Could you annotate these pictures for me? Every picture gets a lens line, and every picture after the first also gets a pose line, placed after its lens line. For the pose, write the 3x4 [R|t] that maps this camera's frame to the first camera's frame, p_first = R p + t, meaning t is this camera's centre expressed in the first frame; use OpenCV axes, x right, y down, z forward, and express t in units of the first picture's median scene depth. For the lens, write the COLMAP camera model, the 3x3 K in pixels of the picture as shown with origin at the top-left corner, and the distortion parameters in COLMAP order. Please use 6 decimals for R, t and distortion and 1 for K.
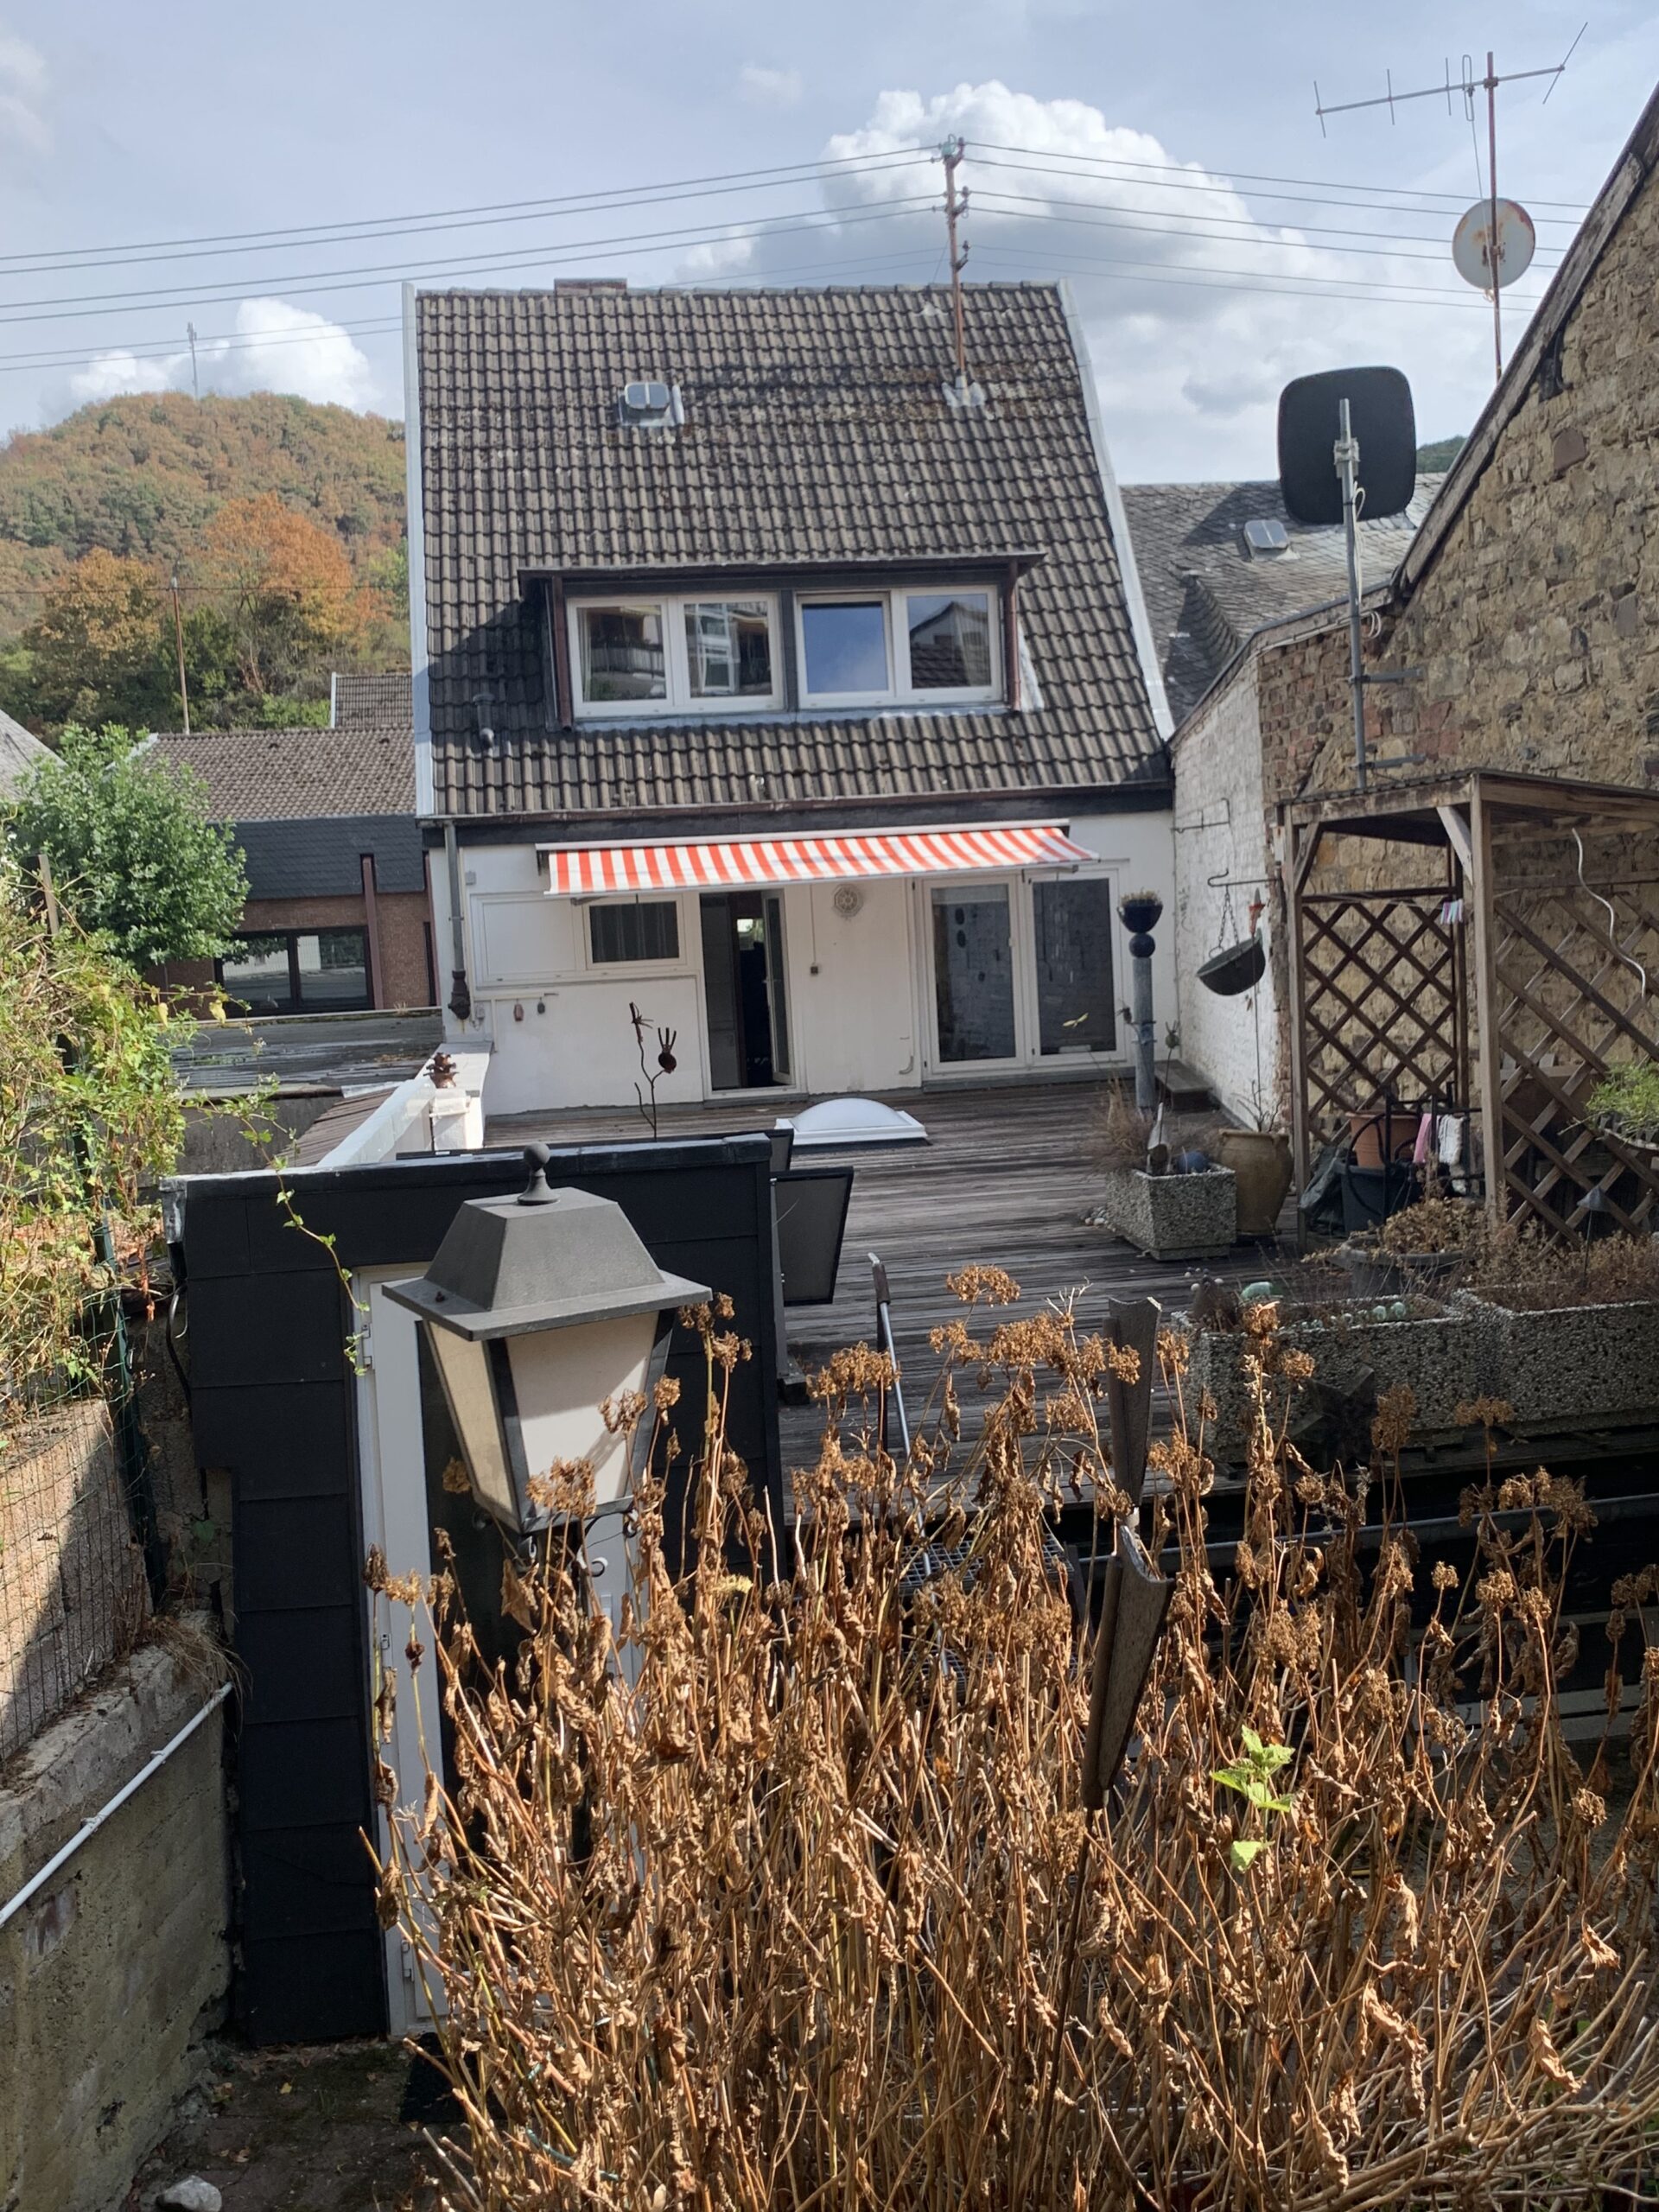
lens RADIAL K [[2086.9, 0, 829.5], [0, 2086.9, 1106.0], [0, 0, 1]] dist [0.003879, -0.001483]
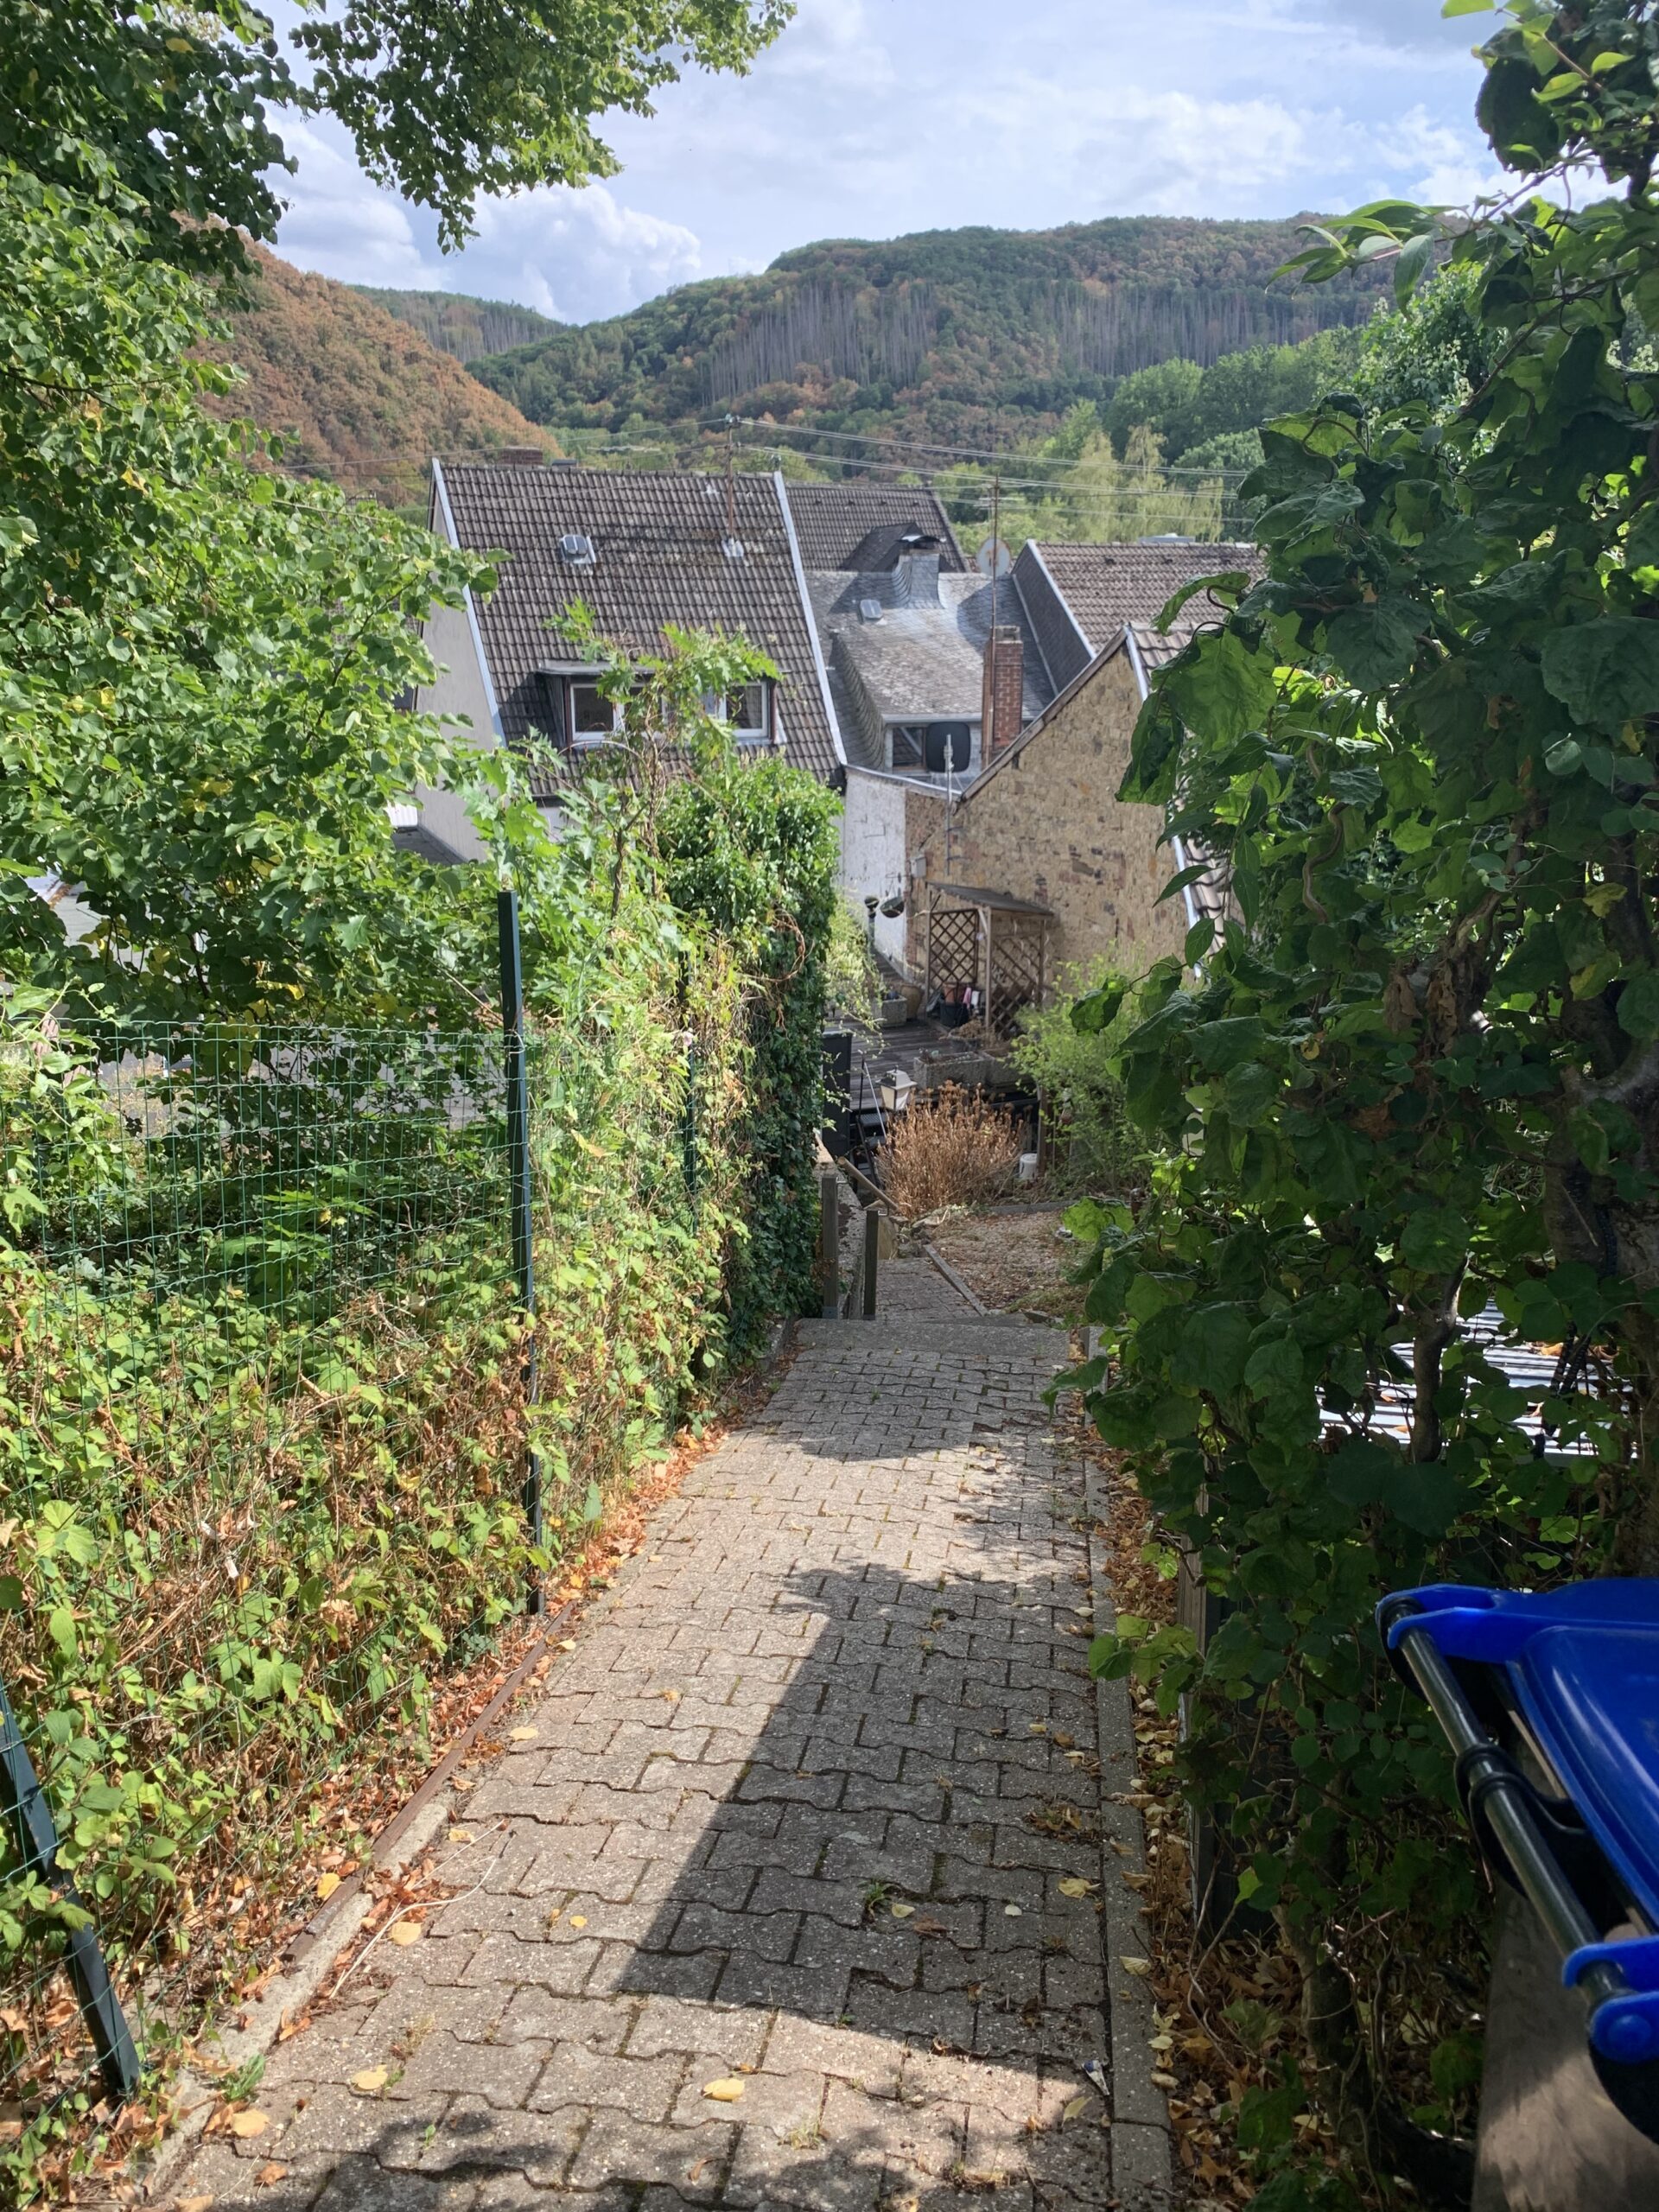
lens RADIAL K [[1671.4, 0, 829.5], [0, 1671.4, 1106.0], [0, 0, 1]] dist [-0.003981, -0.001081]
pose [[0.969776, -0.017250, 0.243388, -0.275413], [-0.031531, 0.980274, 0.195112, -0.154458], [-0.241953, -0.196889, 0.950102, -0.719212]]
